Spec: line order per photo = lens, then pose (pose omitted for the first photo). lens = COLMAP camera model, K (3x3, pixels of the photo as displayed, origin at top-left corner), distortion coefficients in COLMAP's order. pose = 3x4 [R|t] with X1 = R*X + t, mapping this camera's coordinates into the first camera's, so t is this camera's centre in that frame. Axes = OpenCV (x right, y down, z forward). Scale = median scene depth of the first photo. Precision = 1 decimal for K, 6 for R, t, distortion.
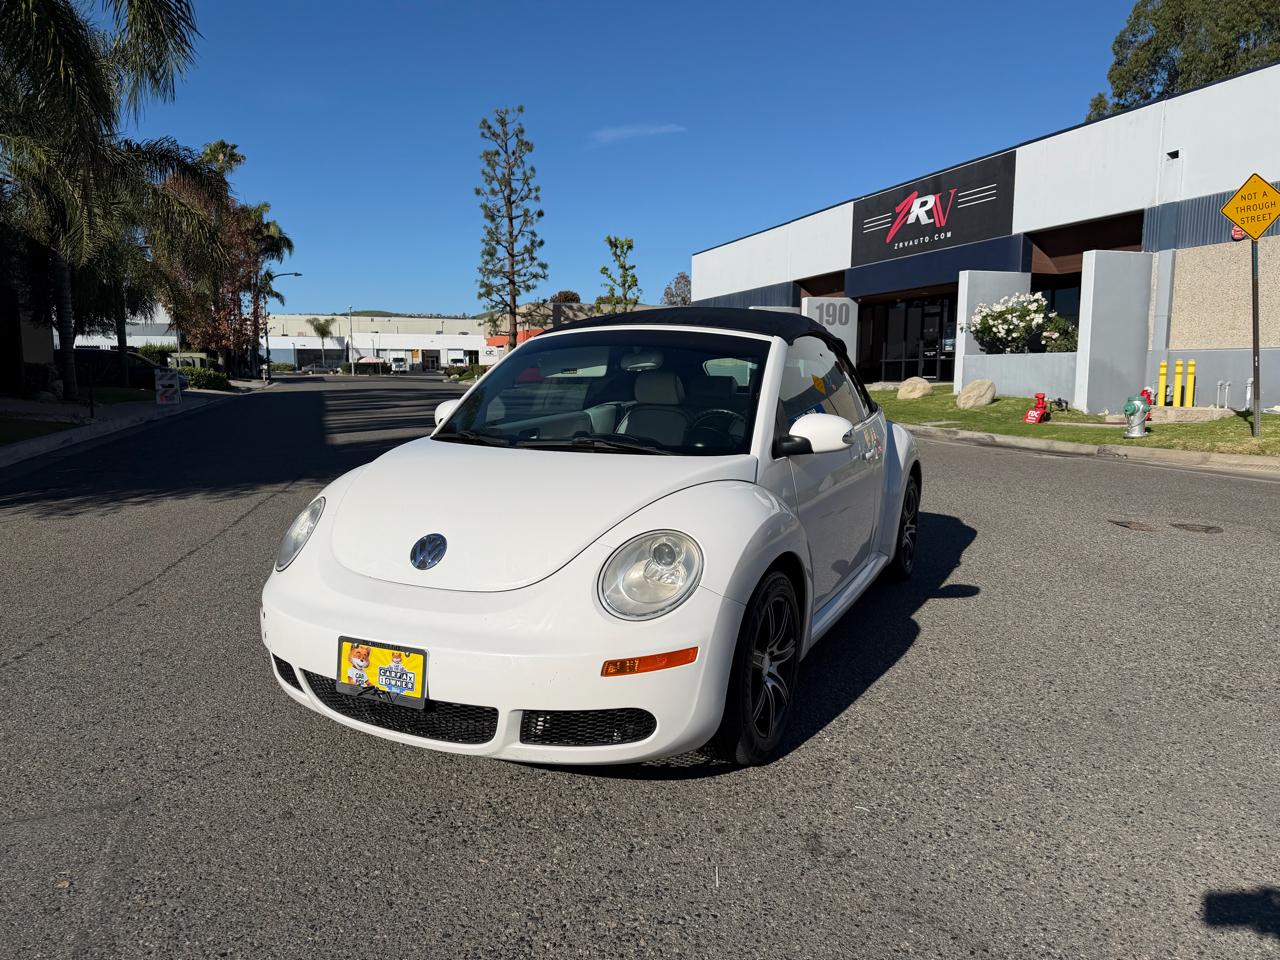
lens RADIAL K [[904.6, 0, 638.5], [0, 904.6, 486.8], [0, 0, 1]] dist [0.062889, -0.101205]
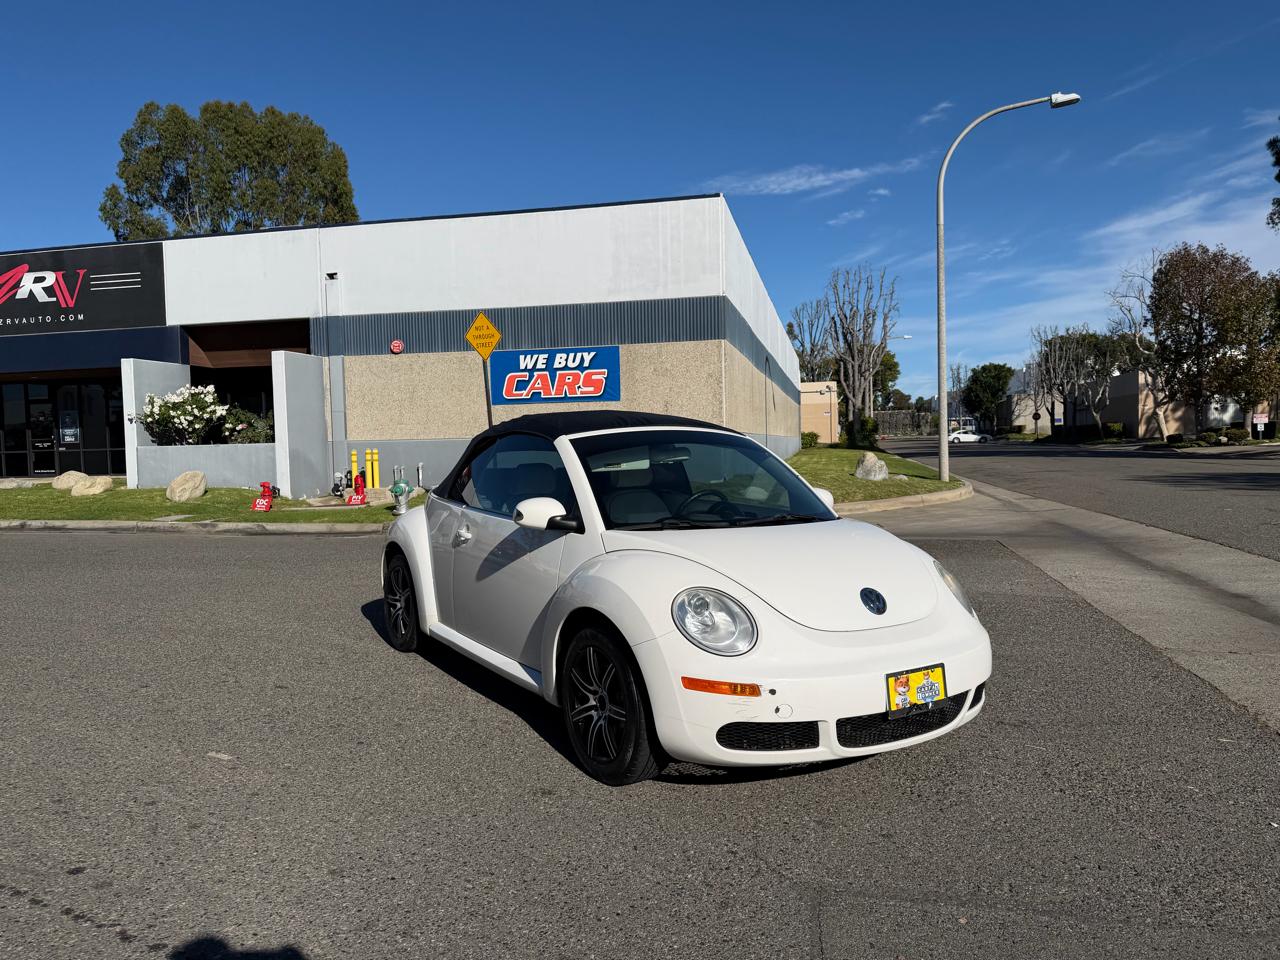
lens RADIAL K [[894.9, 0, 643.9], [0, 894.9, 484.1], [0, 0, 1]] dist [0.125010, -0.187249]
pose [[0.510132, -0.045446, 0.858894, -0.189959], [0.130366, 0.991151, -0.024985, -0.013490], [-0.850159, 0.124716, 0.511543, 0.073544]]
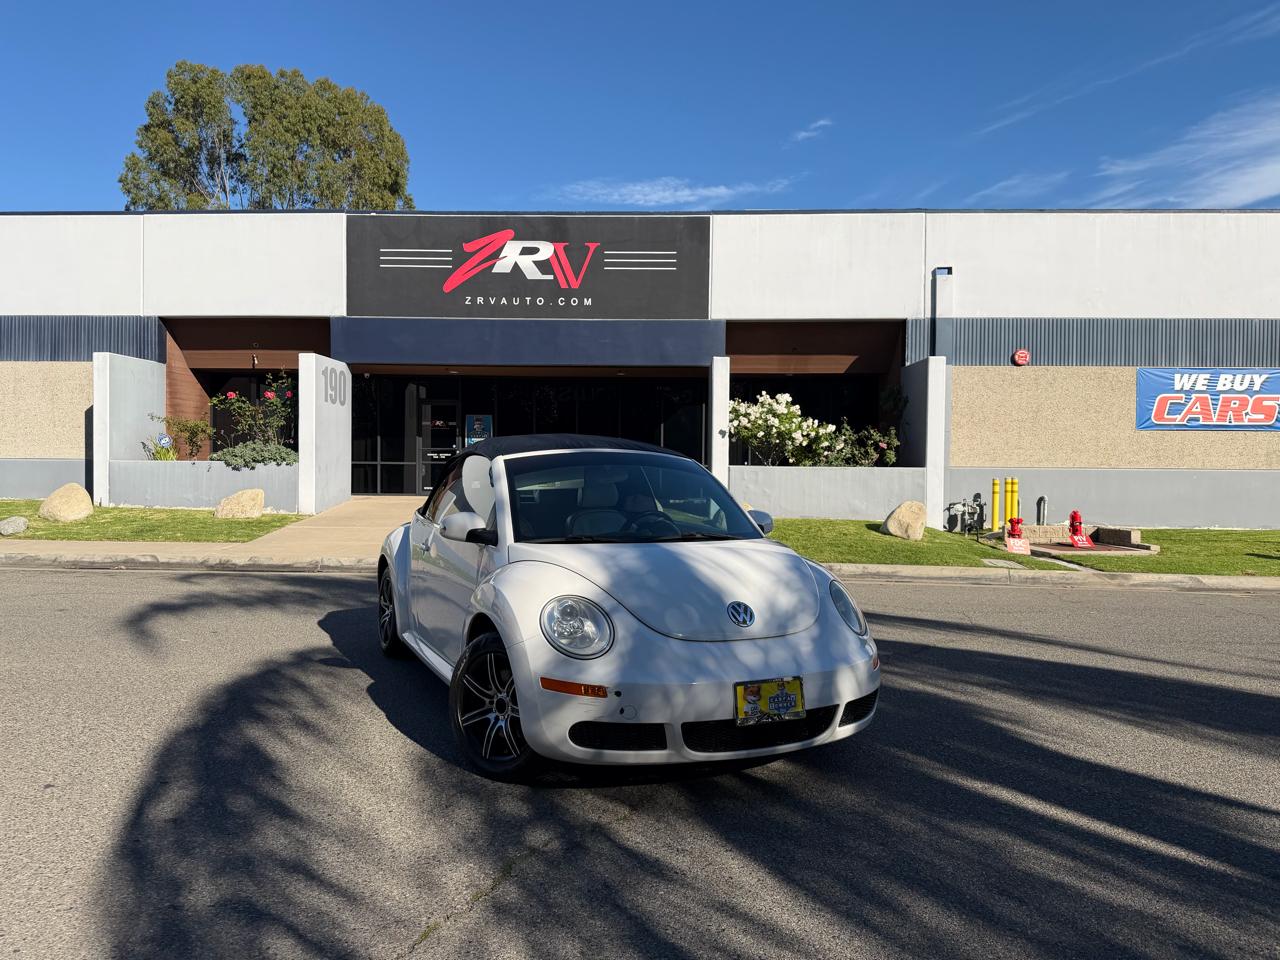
lens RADIAL K [[951.5, 0, 642.3], [0, 951.5, 483.0], [0, 0, 1]] dist [0.134203, -0.217634]
pose [[0.353870, -0.012556, 0.935210, -0.421146], [0.107054, 0.993882, -0.027164, -0.116598], [-0.929148, 0.109731, 0.353049, 0.786681]]
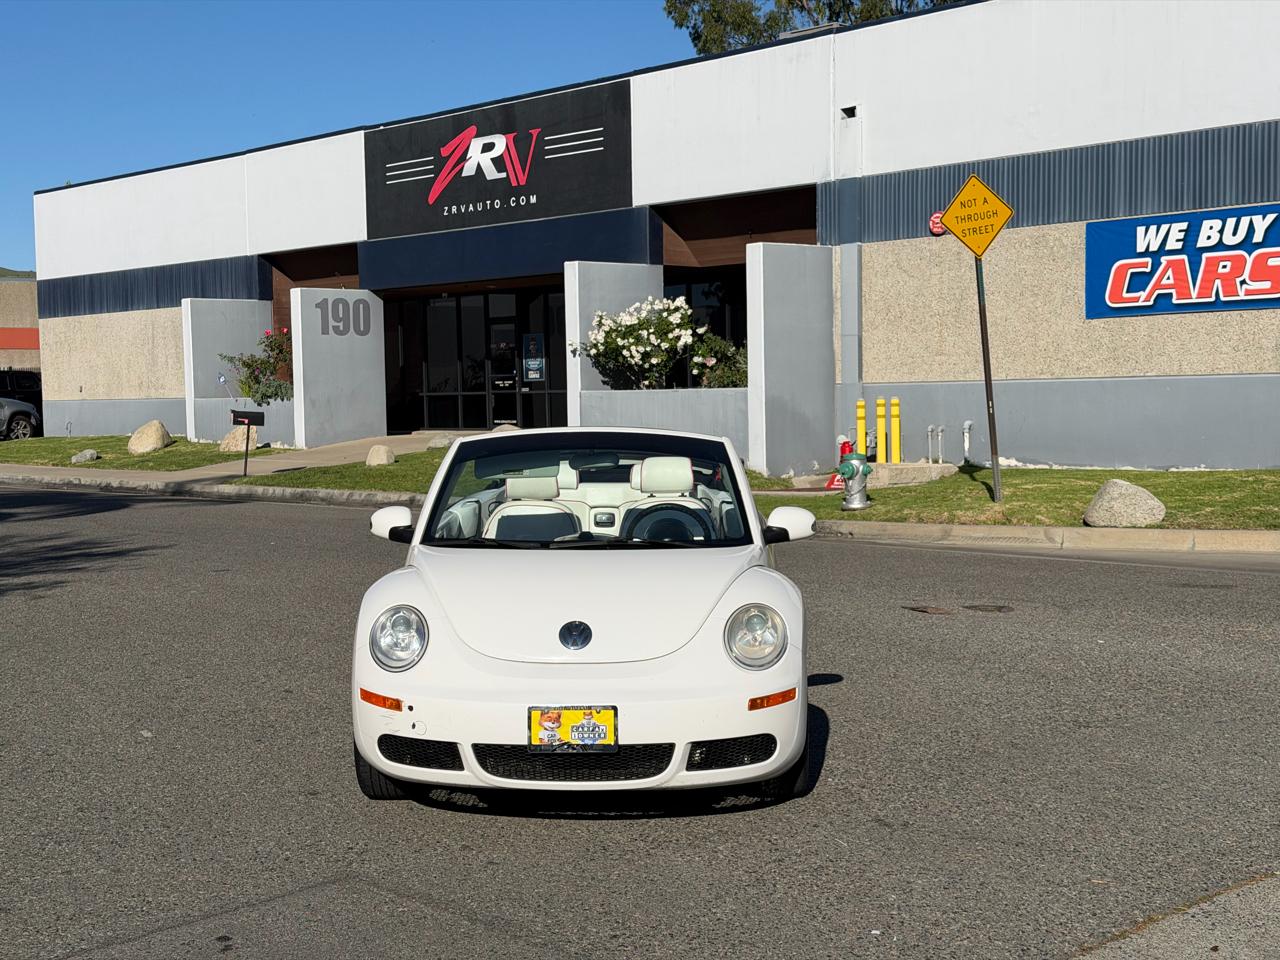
lens RADIAL K [[1794.2, 0, 613.4], [0, 1794.2, 487.2], [0, 0, 1]] dist [0.117732, -0.021679]
pose [[0.910140, -0.037936, 0.412561, -0.146849], [0.069504, 0.995667, -0.061777, 0.003214], [-0.408429, 0.084900, 0.908833, -0.154812]]
